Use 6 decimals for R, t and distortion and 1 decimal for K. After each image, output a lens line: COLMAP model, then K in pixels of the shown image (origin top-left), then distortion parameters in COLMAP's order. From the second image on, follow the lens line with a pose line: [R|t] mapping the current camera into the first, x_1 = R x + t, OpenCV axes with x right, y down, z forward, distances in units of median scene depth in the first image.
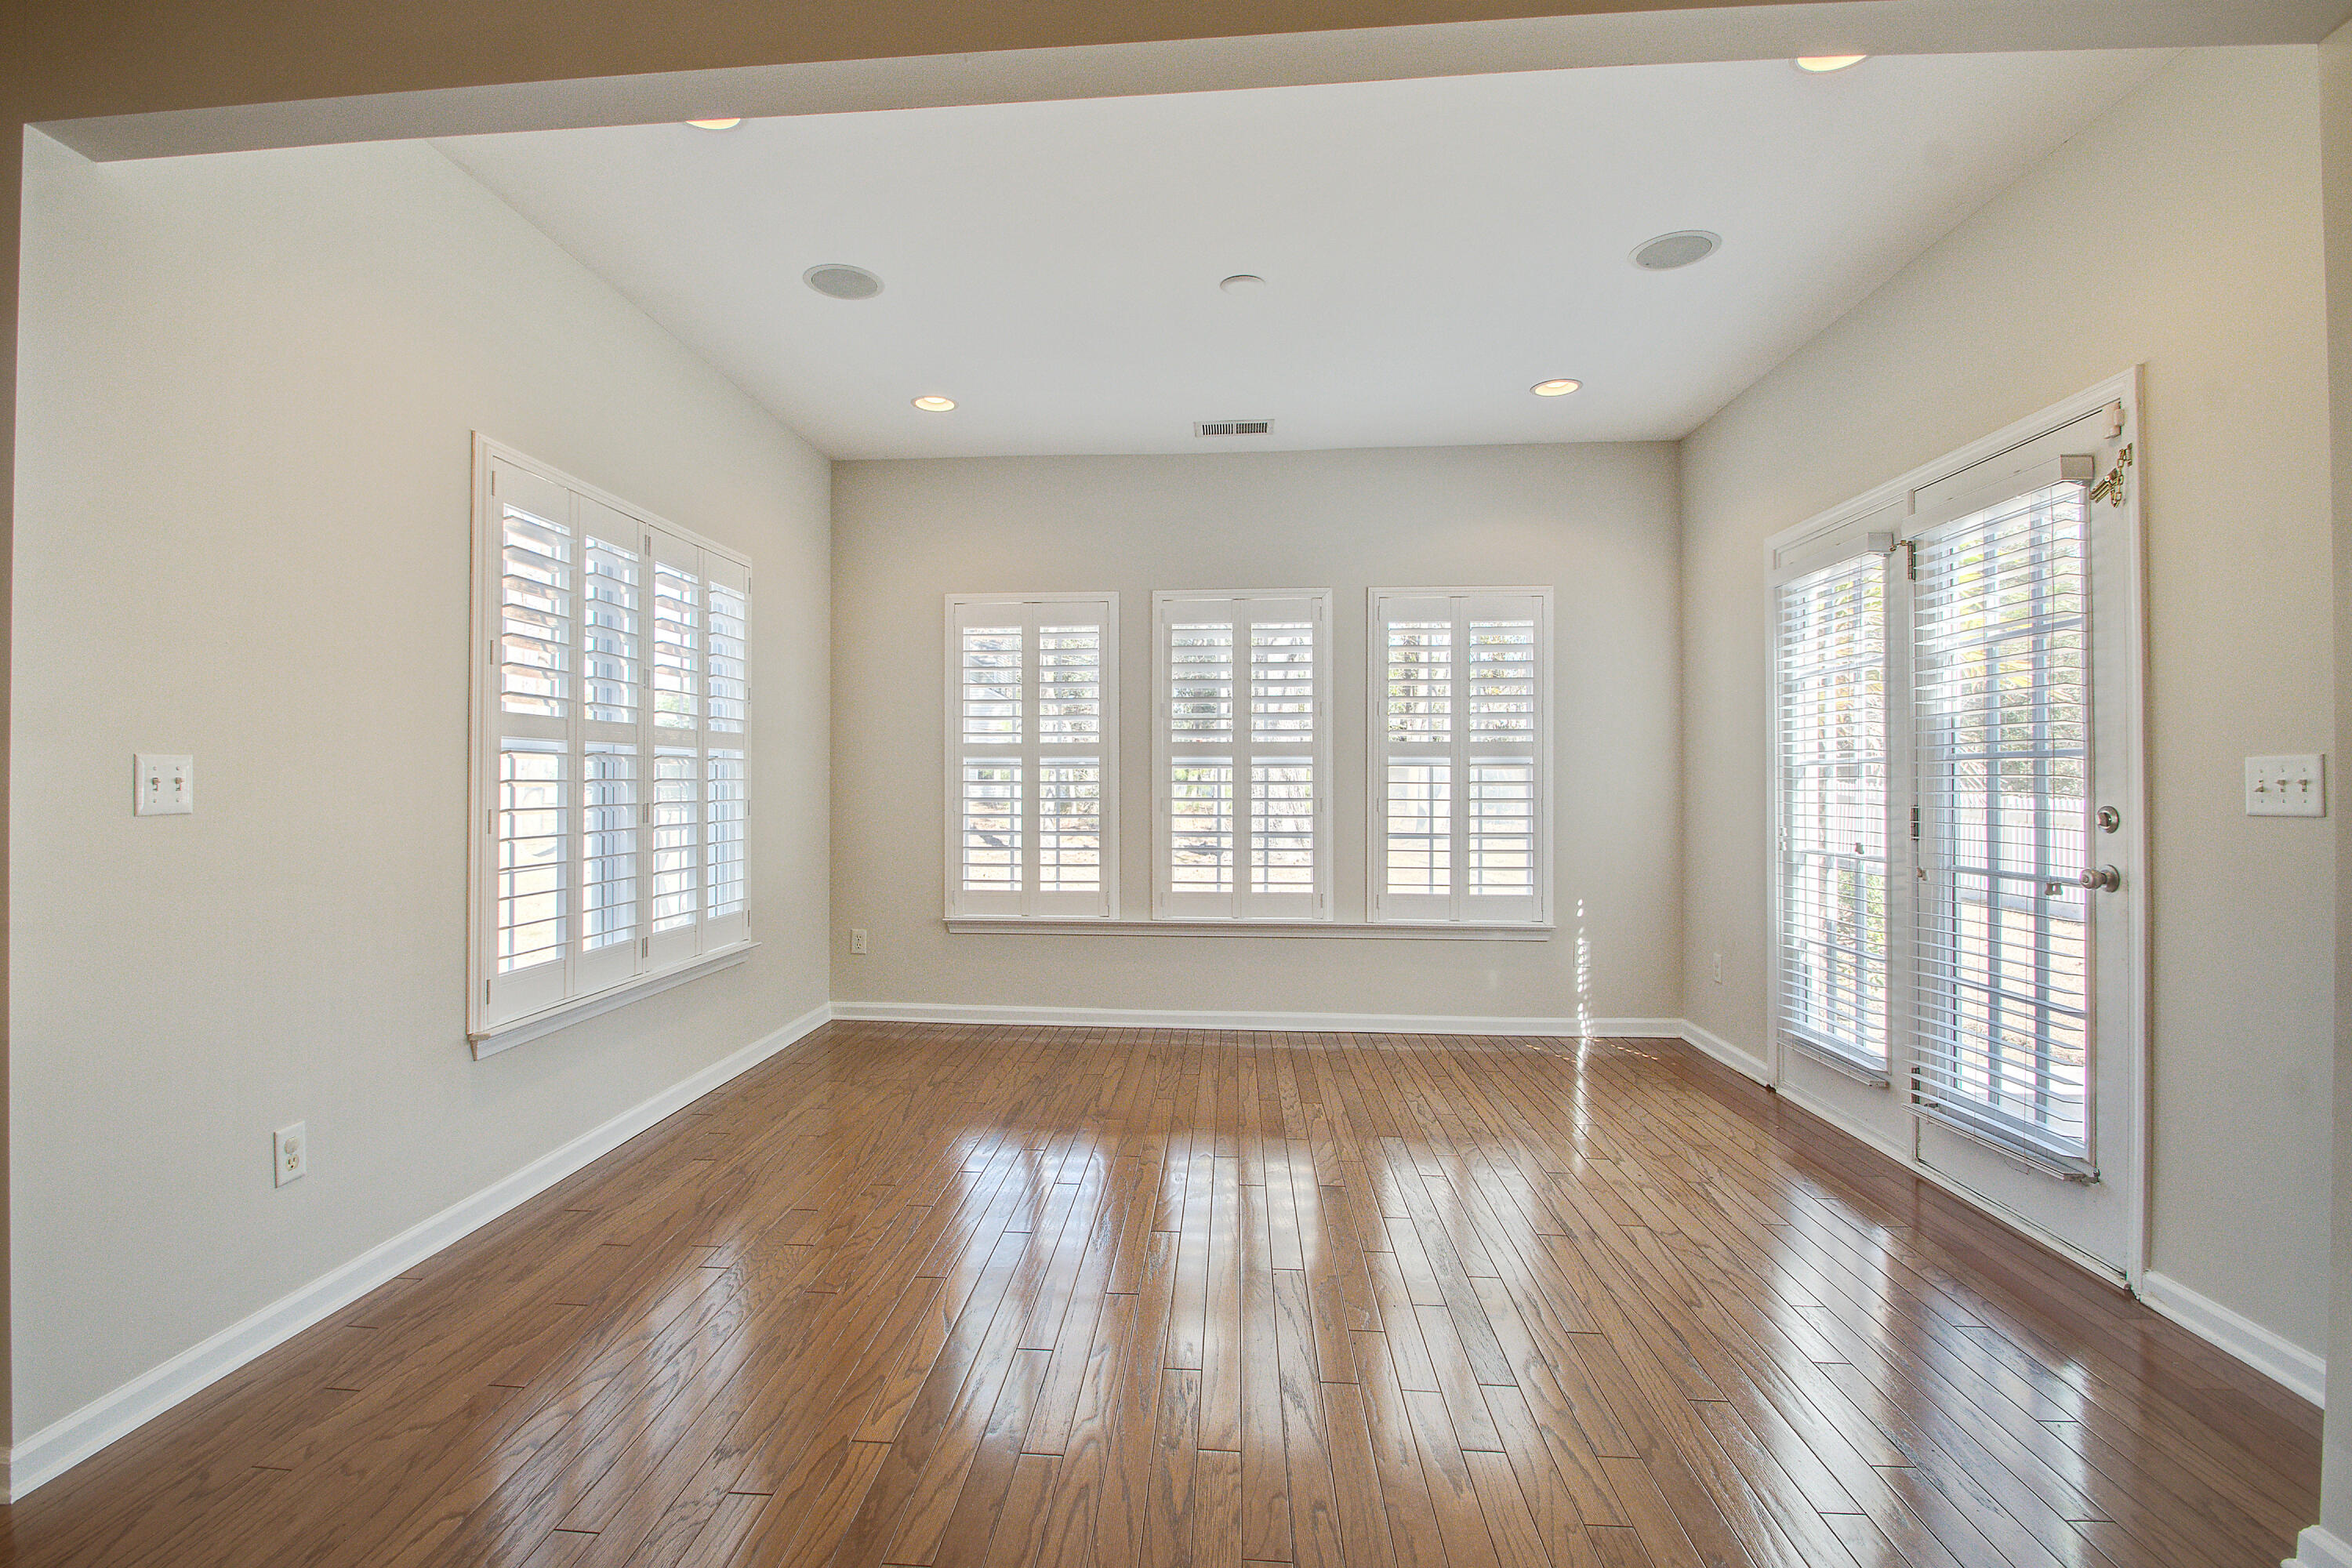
lens RADIAL K [[1080.3, 0, 1173.9], [0, 1080.3, 765.2], [0, 0, 1]] dist [-0.004294, -0.006692]
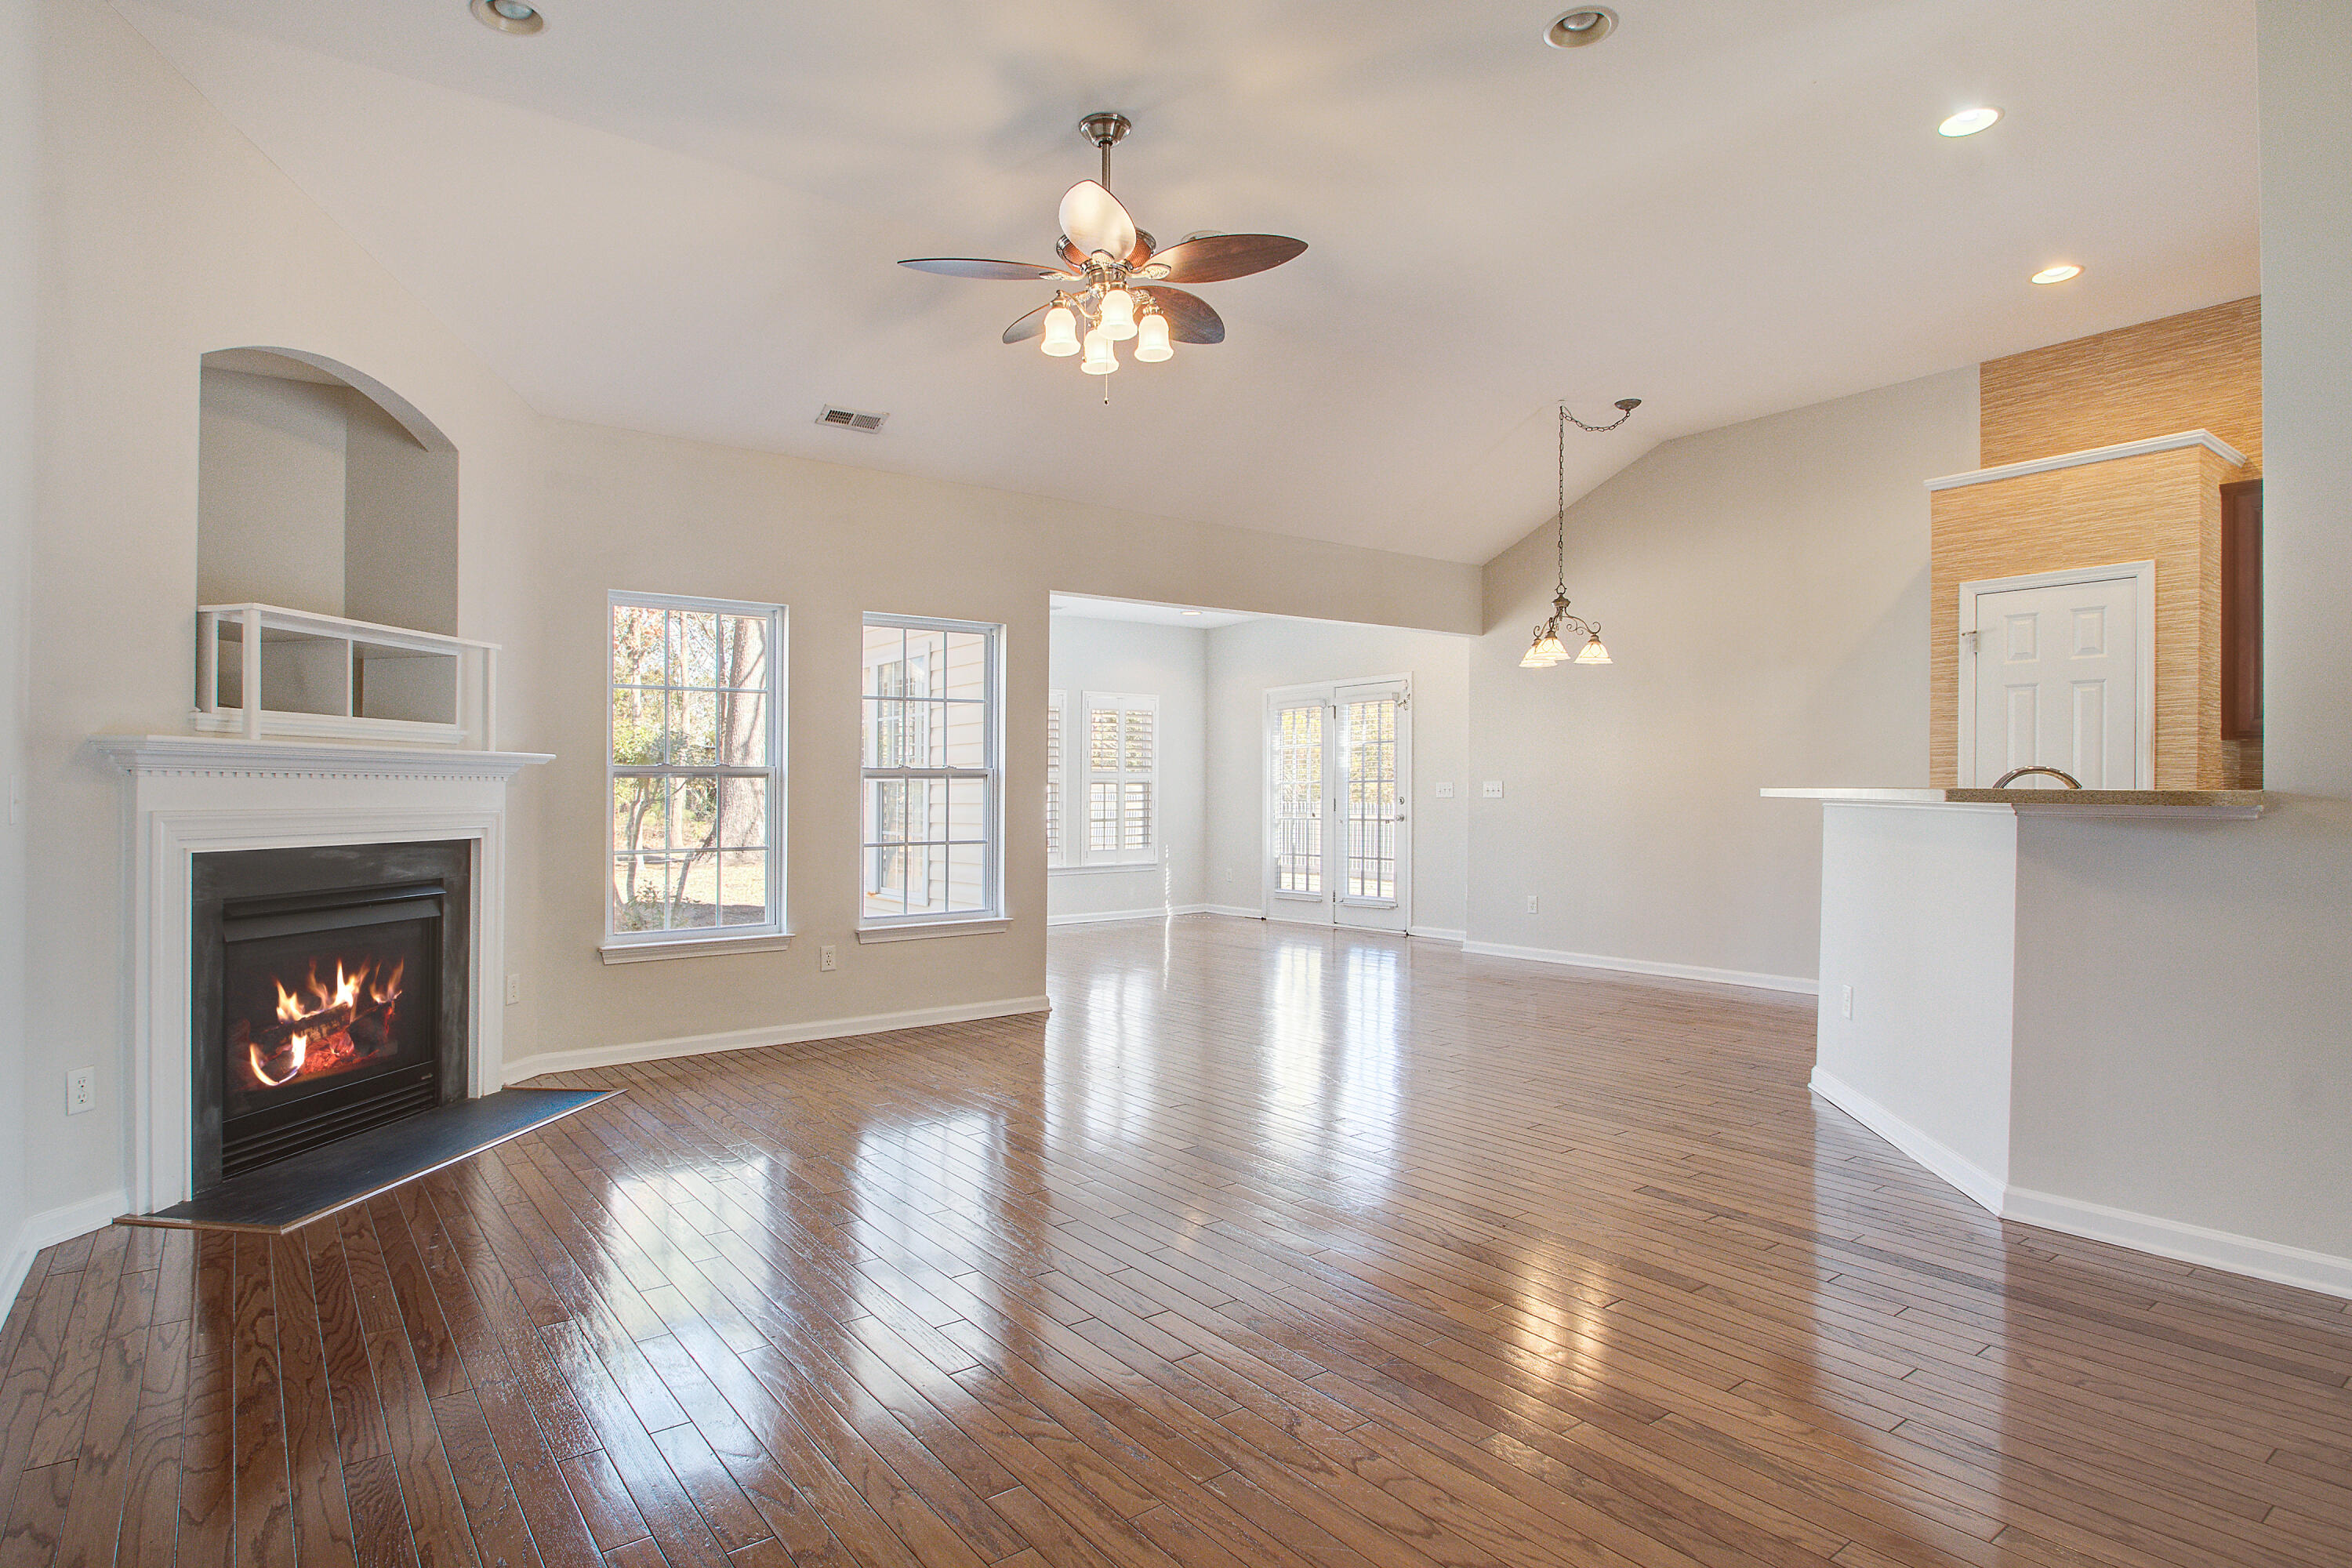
lens RADIAL K [[1287.7, 0, 1104.0], [0, 1287.7, 799.4], [0, 0, 1]] dist [-0.031892, -0.001602]
pose [[0.761180, -0.009771, 0.648467, -1.330671], [-0.002624, 0.999832, 0.018146, -0.013999], [-0.648536, -0.015514, 0.761026, -0.799821]]
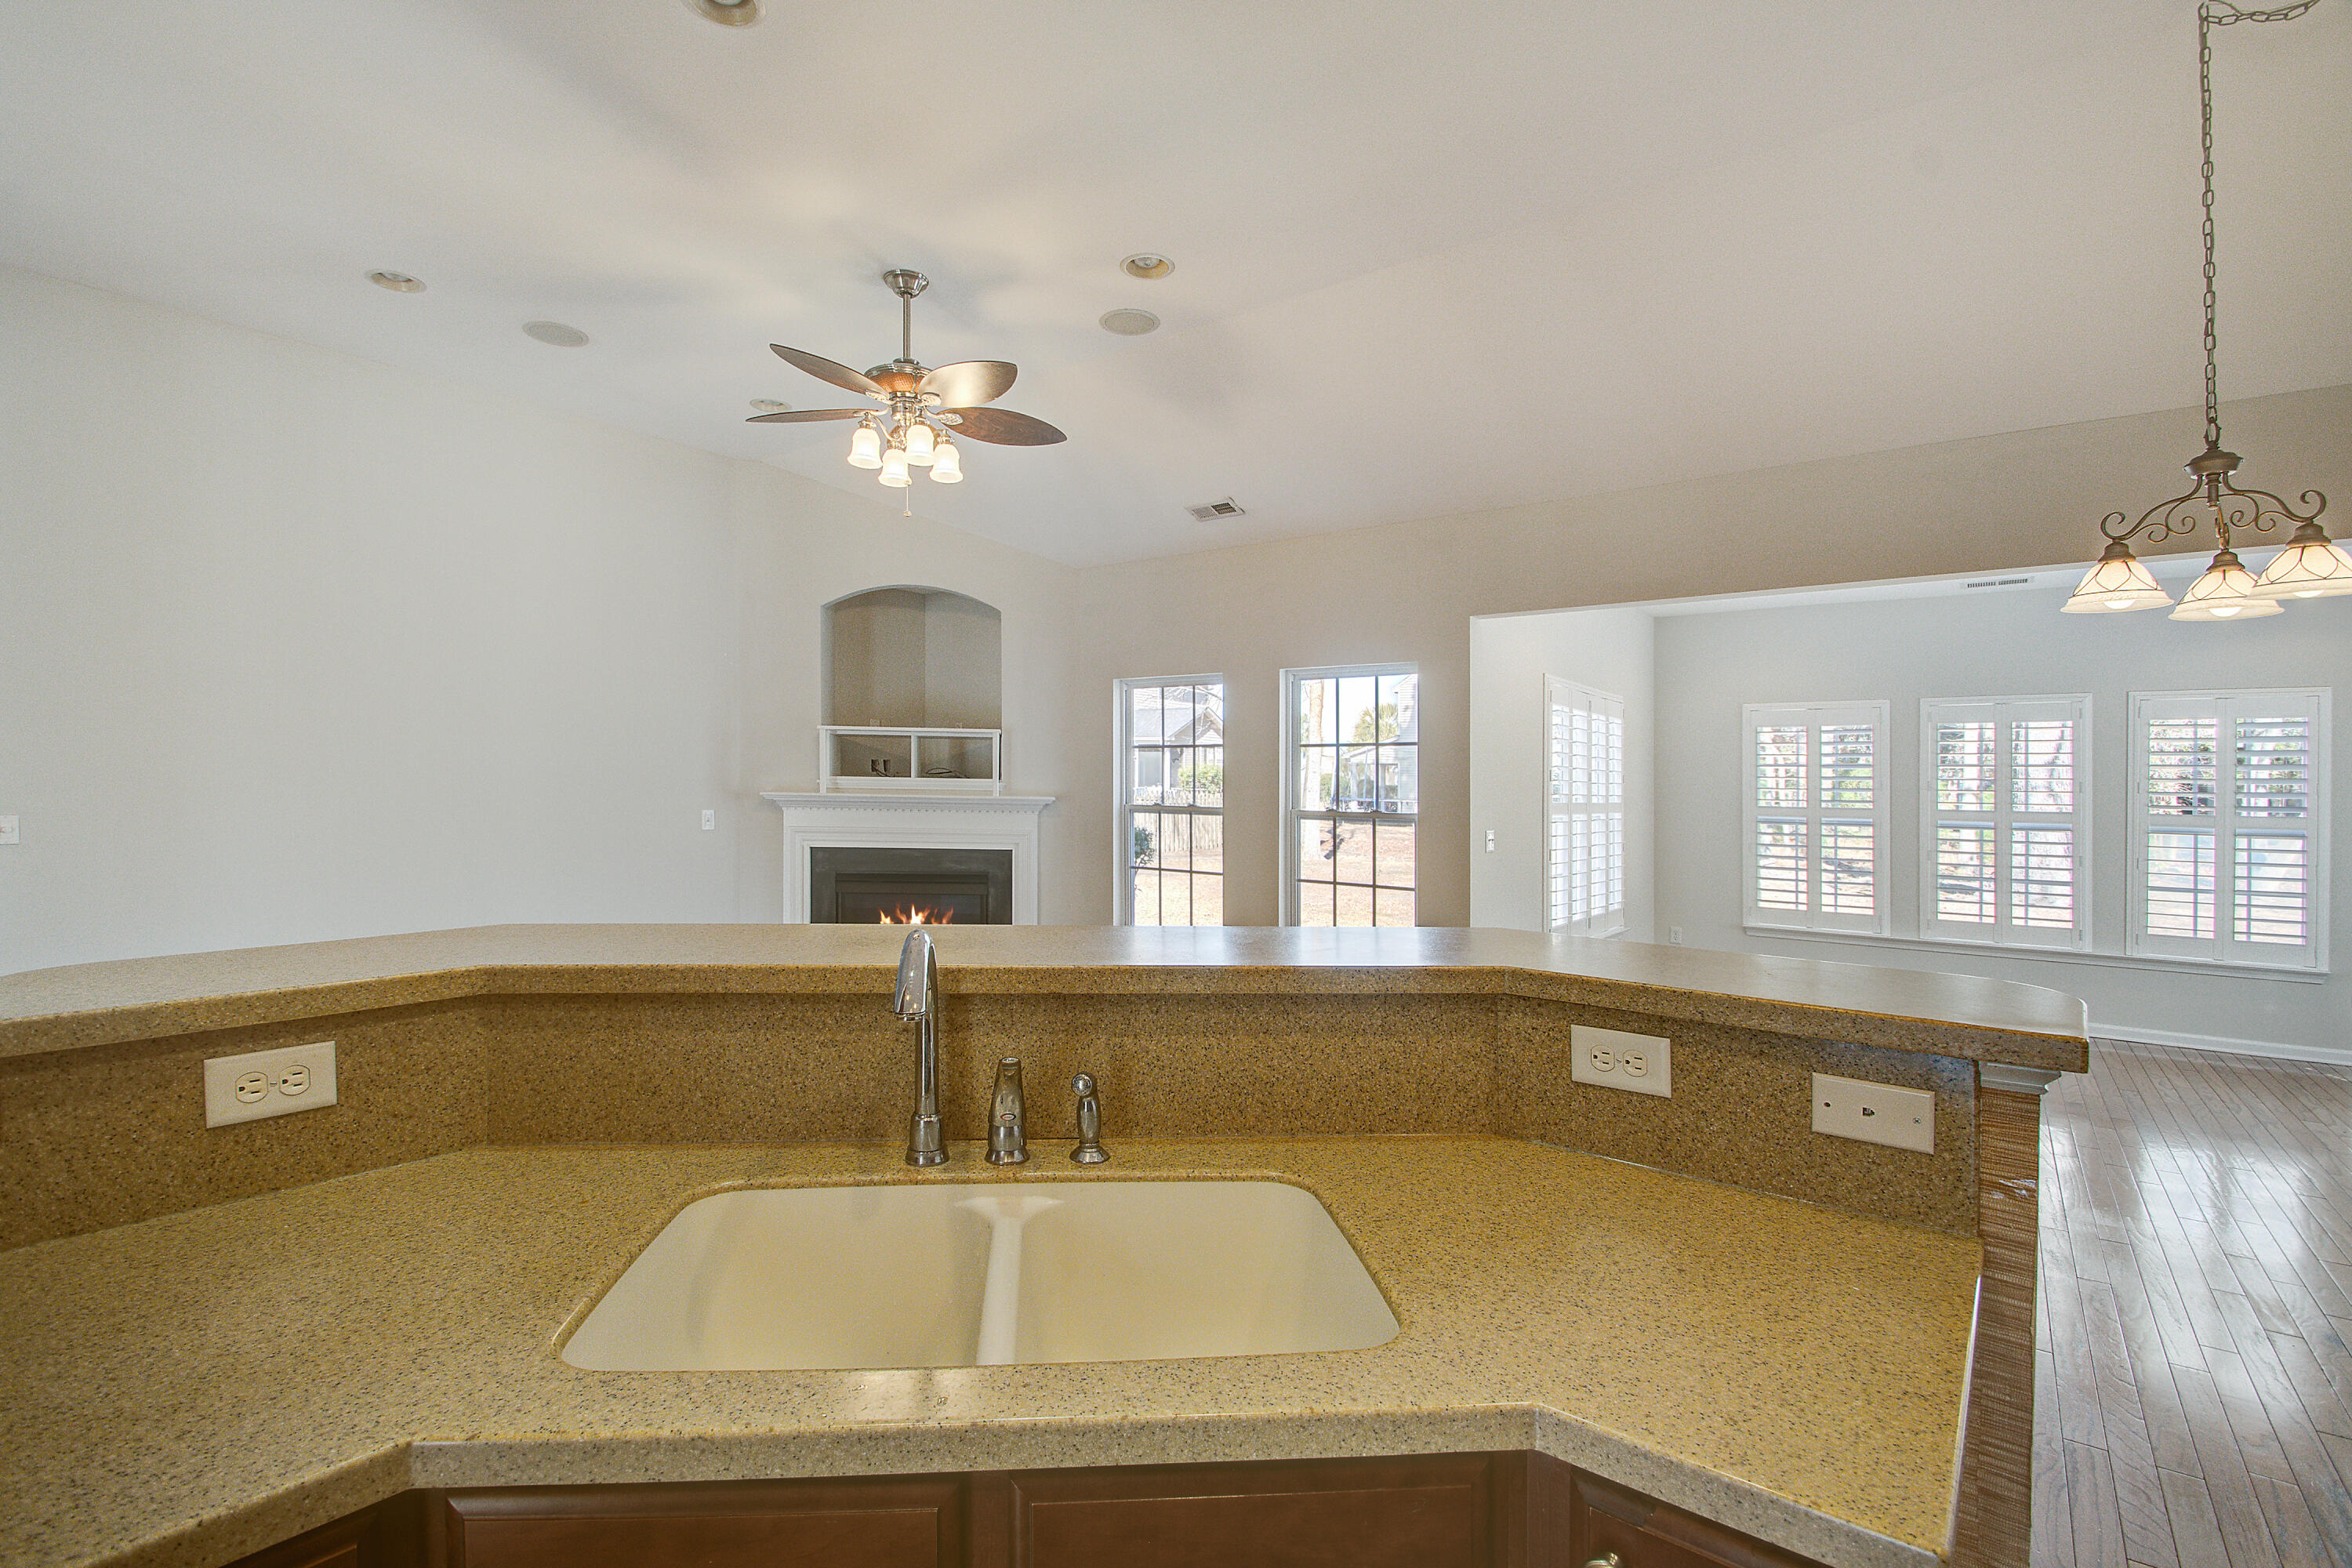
lens RADIAL K [[1080.3, 0, 1109.6], [0, 1080.3, 774.0], [0, 0, 1]] dist [-0.004294, -0.006692]
pose [[0.812997, 0.004090, -0.582253, -0.064418], [-0.005515, 0.999985, -0.000677, -0.062673], [0.582241, 0.003761, 0.813007, -0.745758]]
